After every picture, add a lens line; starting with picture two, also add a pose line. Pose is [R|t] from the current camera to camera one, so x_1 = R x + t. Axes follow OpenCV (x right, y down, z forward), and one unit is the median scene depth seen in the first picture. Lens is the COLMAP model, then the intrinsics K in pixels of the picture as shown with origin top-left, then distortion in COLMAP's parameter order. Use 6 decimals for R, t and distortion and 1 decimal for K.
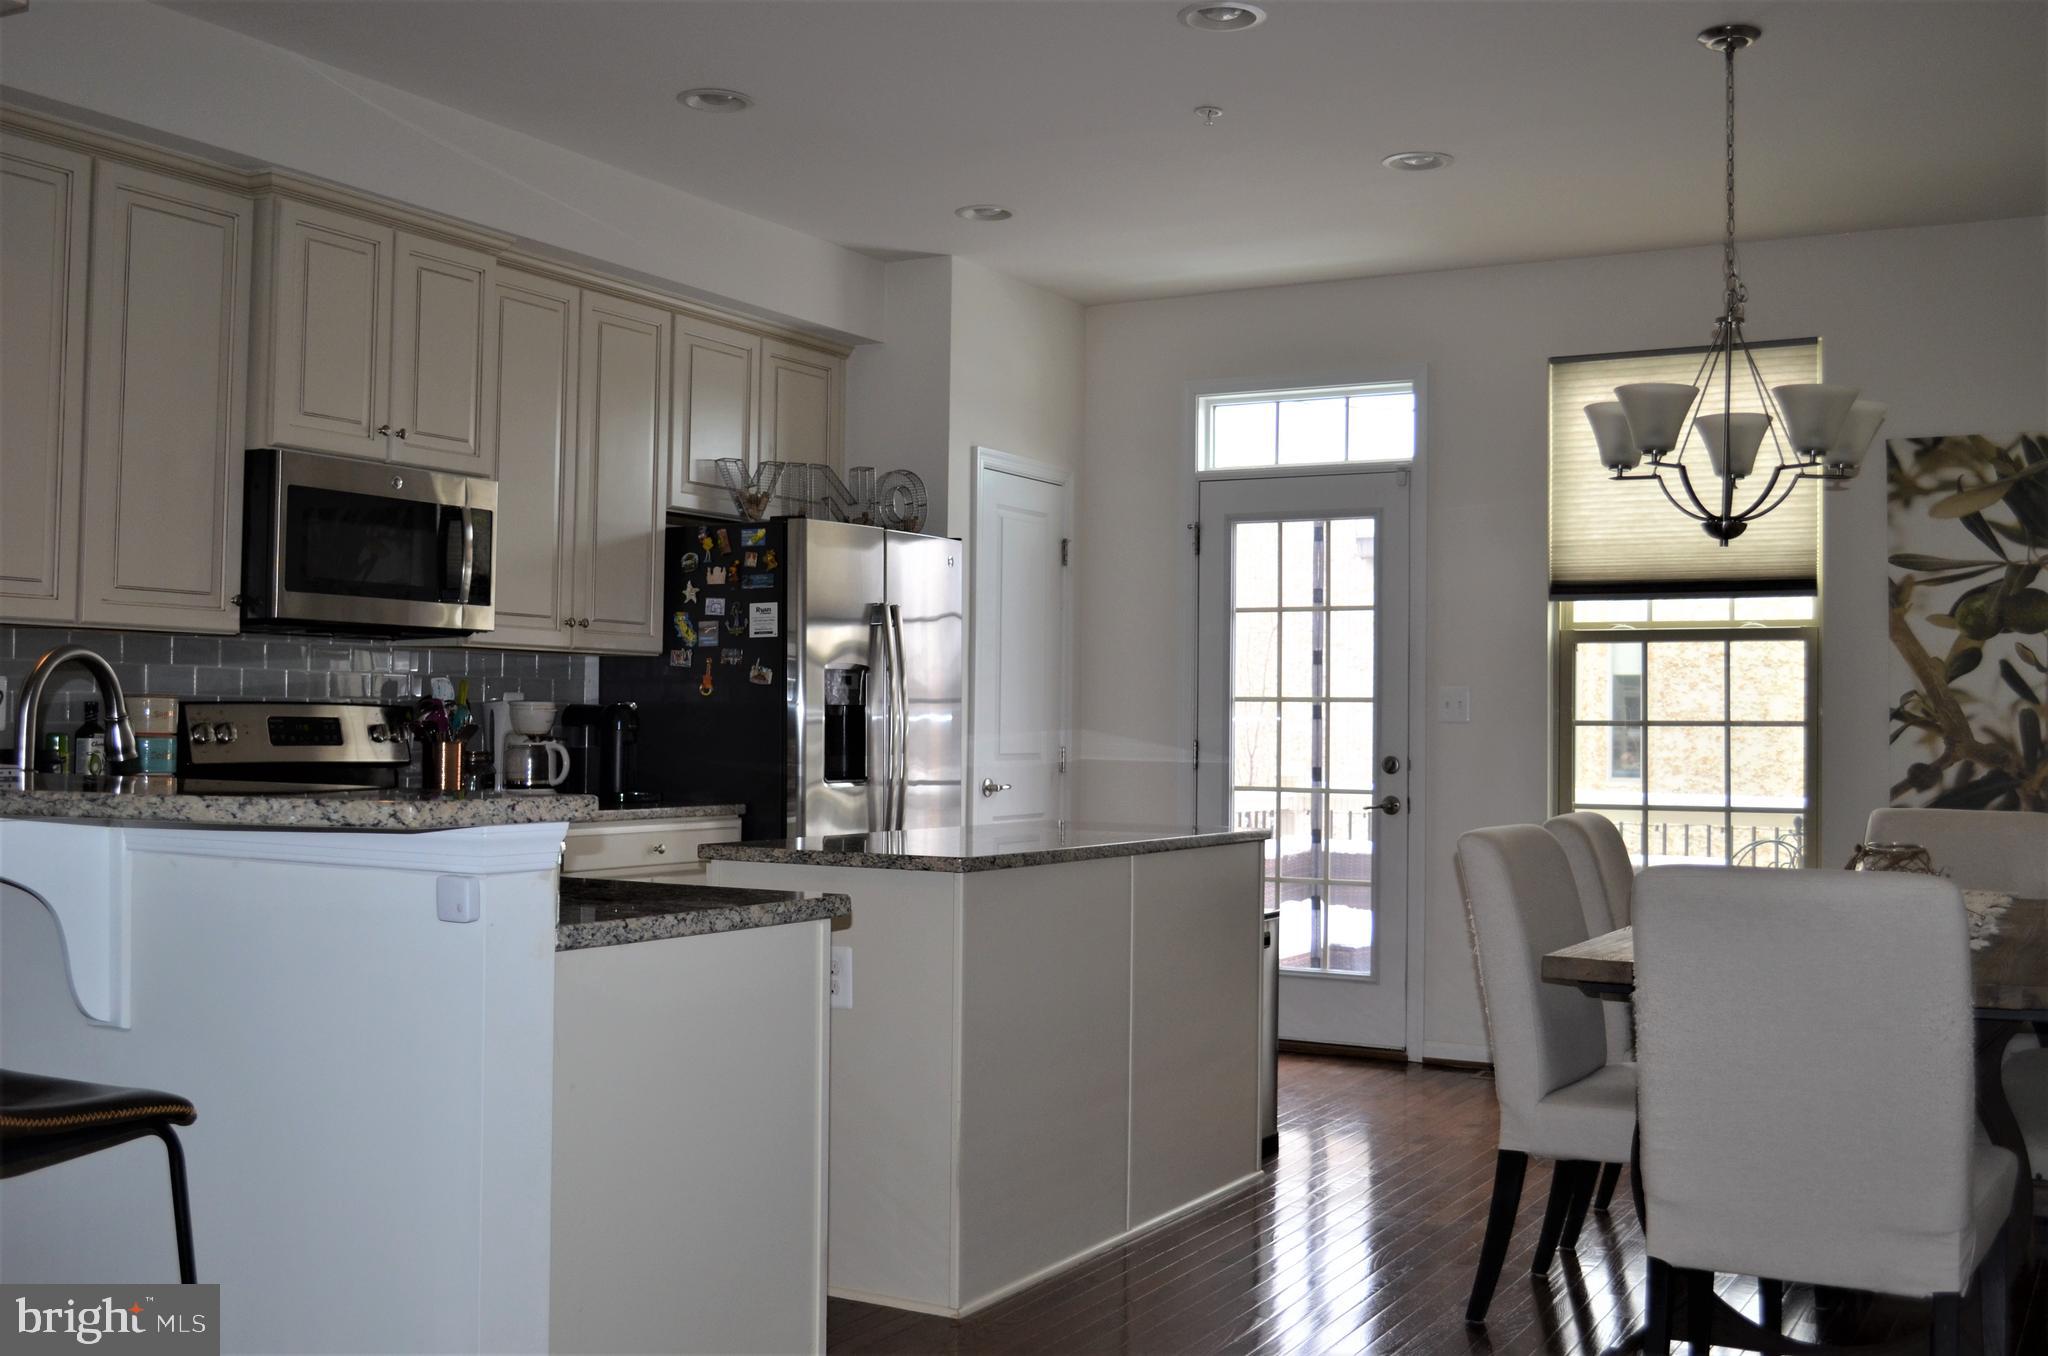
lens RADIAL K [[2079.4, 0, 1021.9], [0, 2079.4, 685.6], [0, 0, 1]] dist [-0.072597, 0.000000]
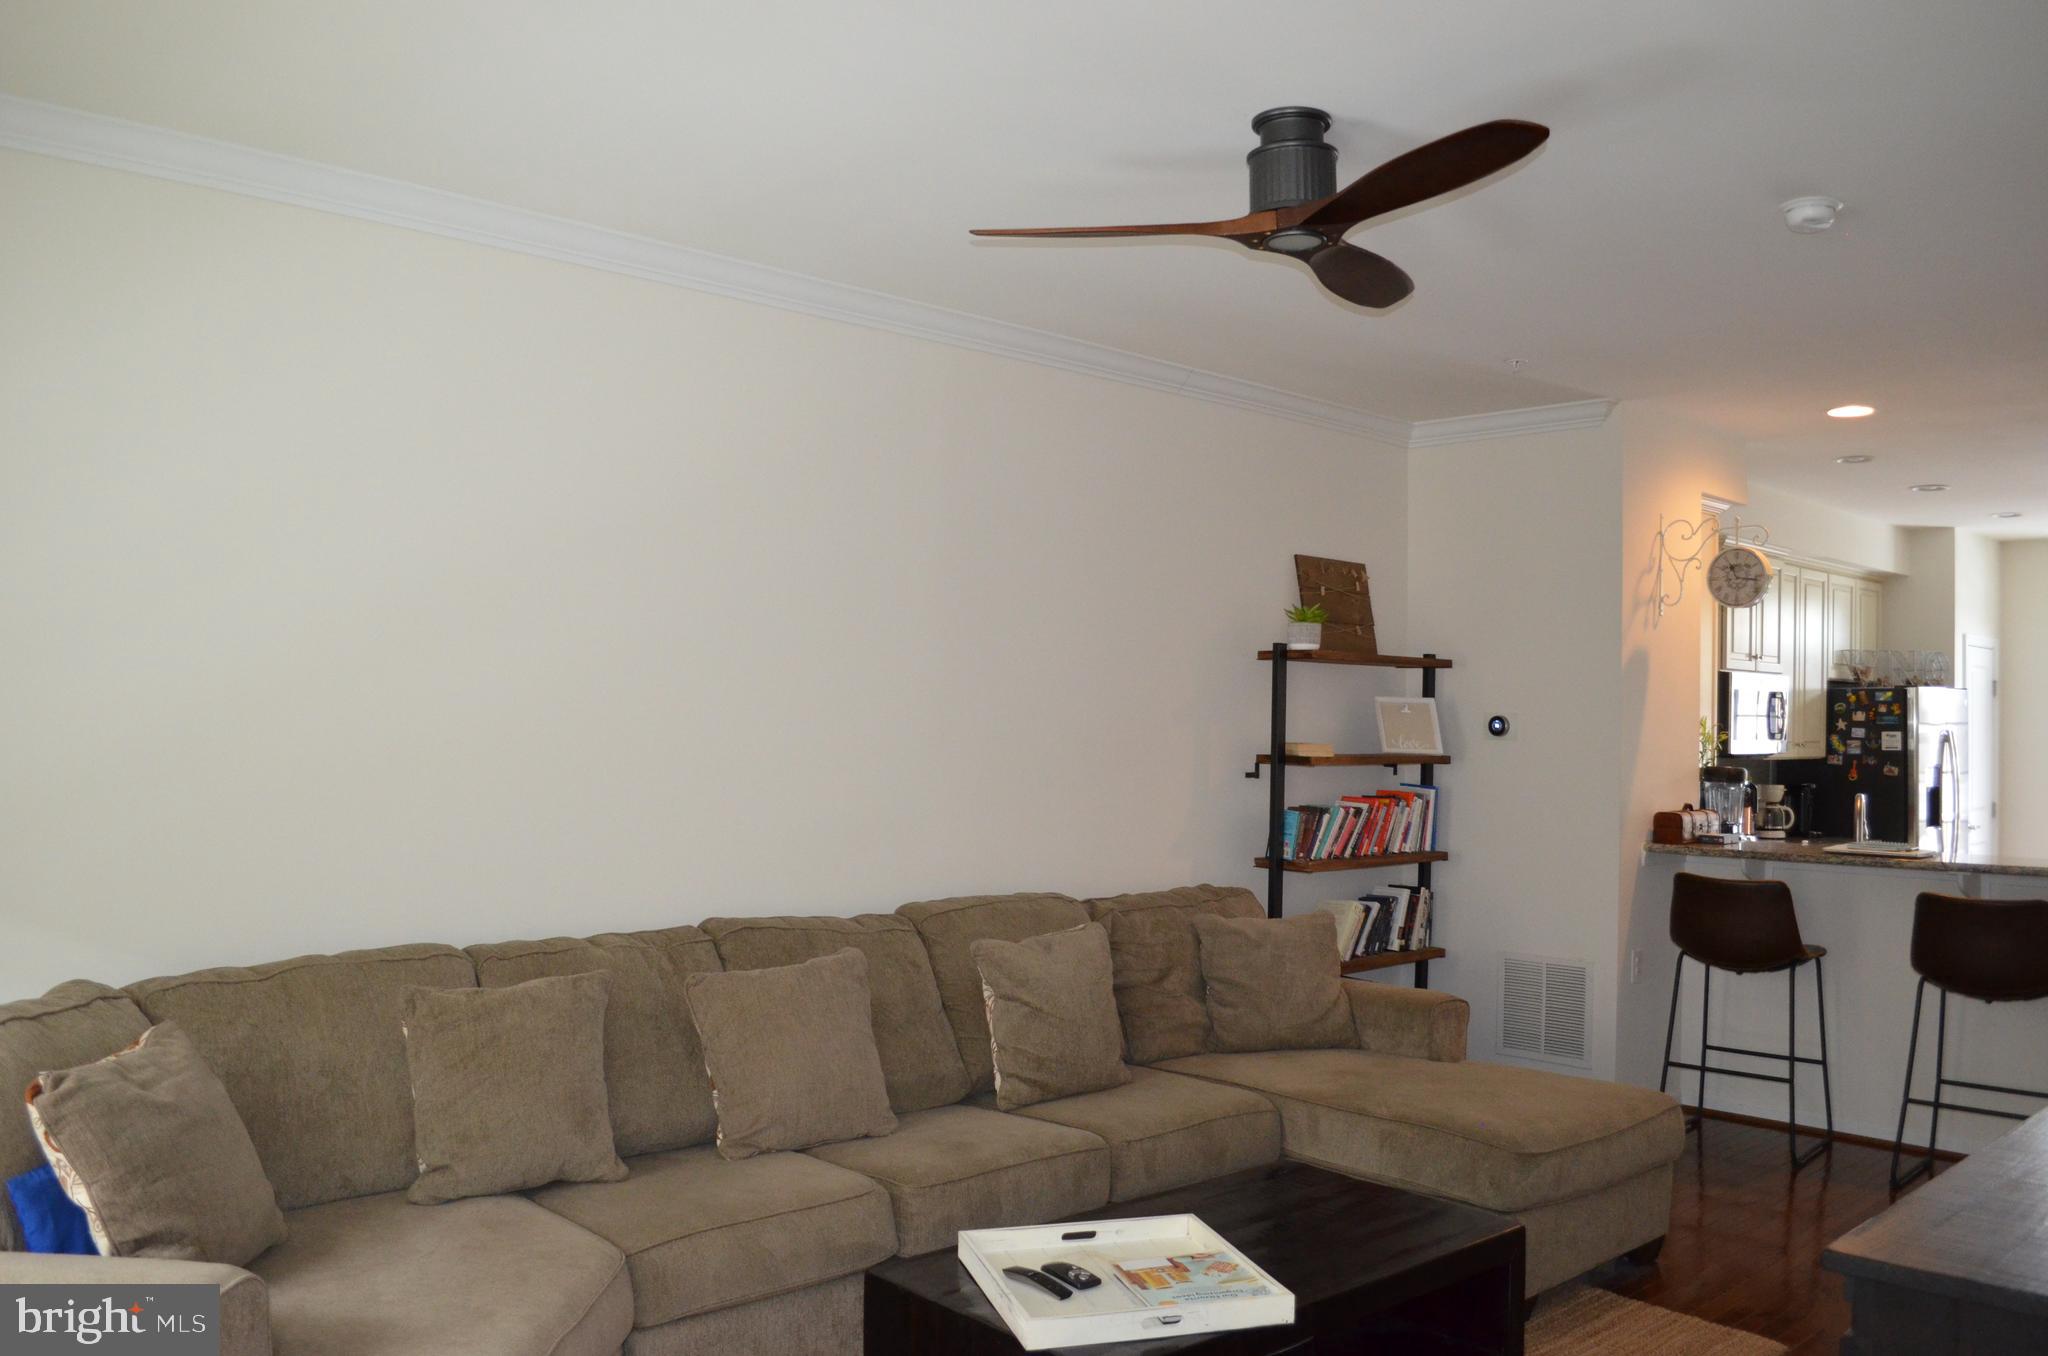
lens RADIAL K [[1589.2, 0, 1021.1], [0, 1589.2, 672.0], [0, 0, 1]] dist [-0.084085, -0.001706]
pose [[0.951860, -0.003923, -0.306507, -0.435361], [-0.000127, 0.999913, -0.013194, -0.073864], [0.306532, 0.012597, 0.951777, -0.555807]]
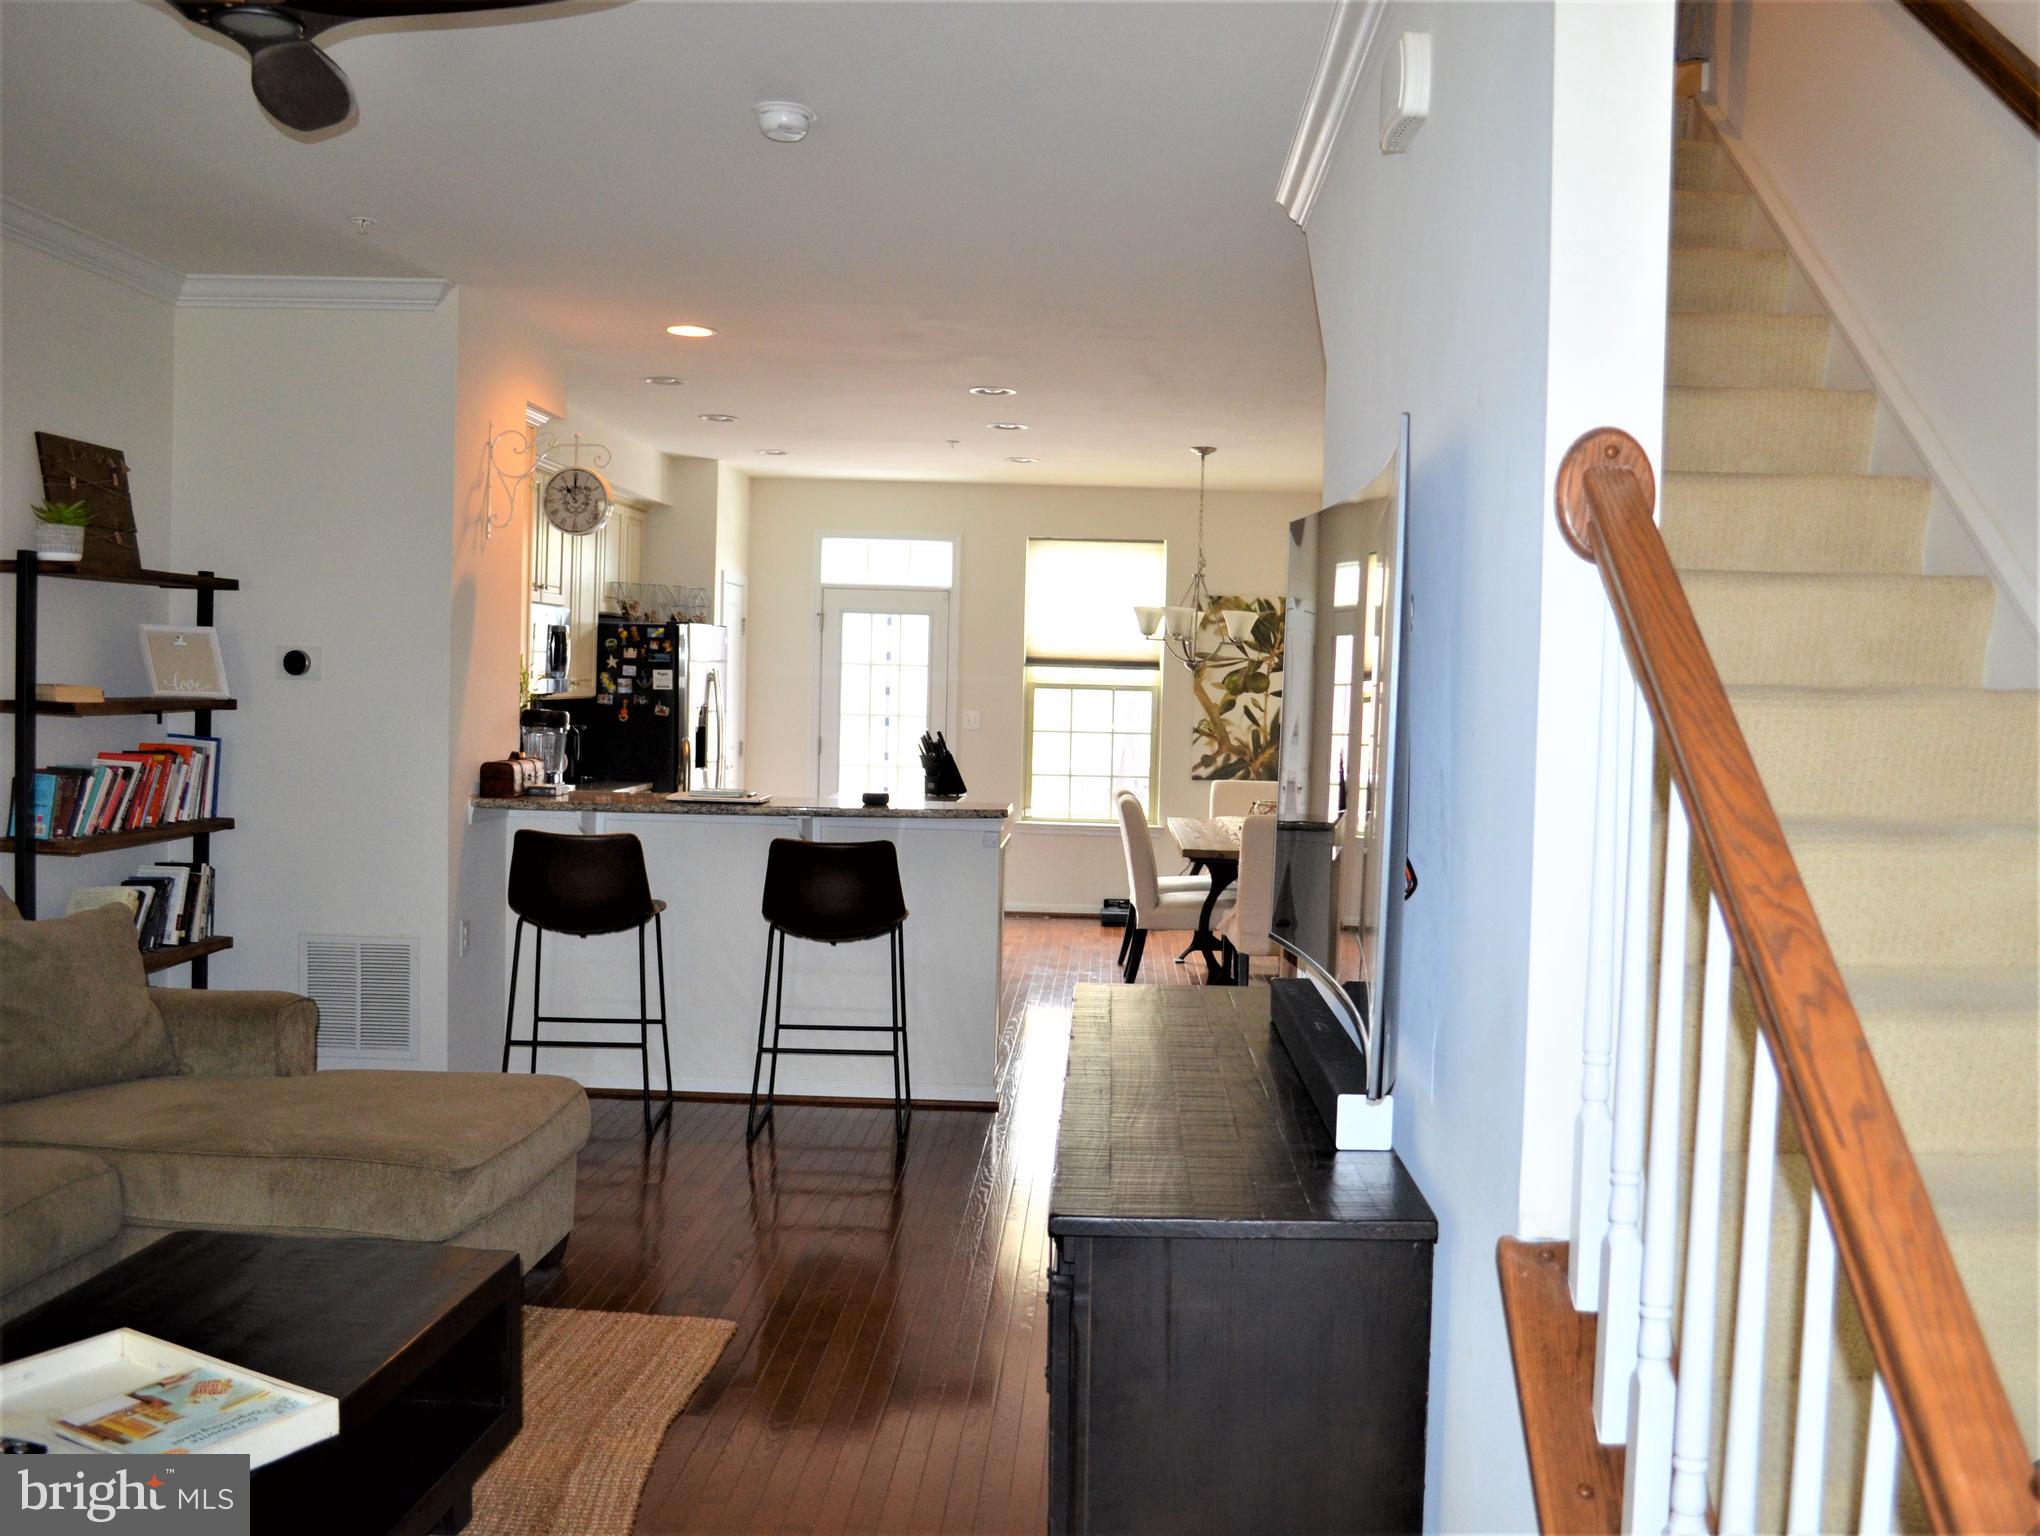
lens RADIAL K [[1794.0, 0, 1111.8], [0, 1794.0, 766.2], [0, 0, 1]] dist [-0.073502, -0.017038]
pose [[0.870472, -0.009775, 0.492120, -0.535808], [-0.029368, 0.996990, 0.071750, -0.077563], [-0.491340, -0.076909, 0.867565, -0.522295]]
